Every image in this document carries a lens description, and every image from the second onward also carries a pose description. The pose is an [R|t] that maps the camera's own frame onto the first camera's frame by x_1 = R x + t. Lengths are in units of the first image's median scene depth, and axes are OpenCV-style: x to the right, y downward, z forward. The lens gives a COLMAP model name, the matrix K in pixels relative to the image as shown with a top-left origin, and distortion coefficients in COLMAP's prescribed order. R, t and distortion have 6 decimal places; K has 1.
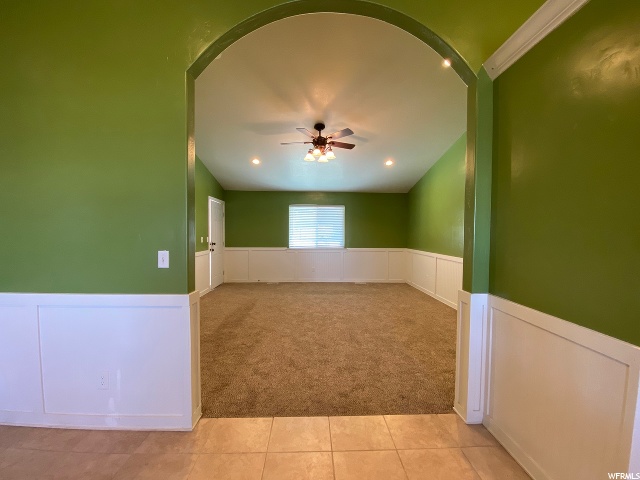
lens RADIAL K [[262.6, 0, 319.2], [0, 262.6, 245.5], [0, 0, 1]] dist [0.004805, 0.000069]
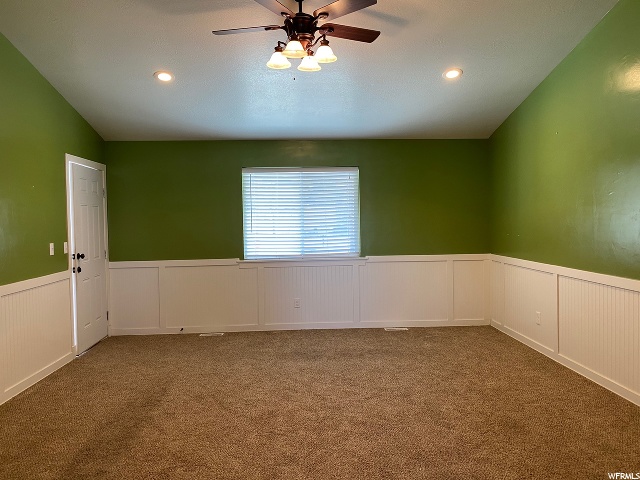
lens RADIAL K [[493.9, 0, 319.3], [0, 493.9, 236.3], [0, 0, 1]] dist [-0.004084, -0.003126]
pose [[0.999542, -0.024707, 0.017459, 0.007982], [0.024936, 0.999605, -0.012999, -0.022053], [-0.017131, 0.013429, 0.999763, 0.133823]]
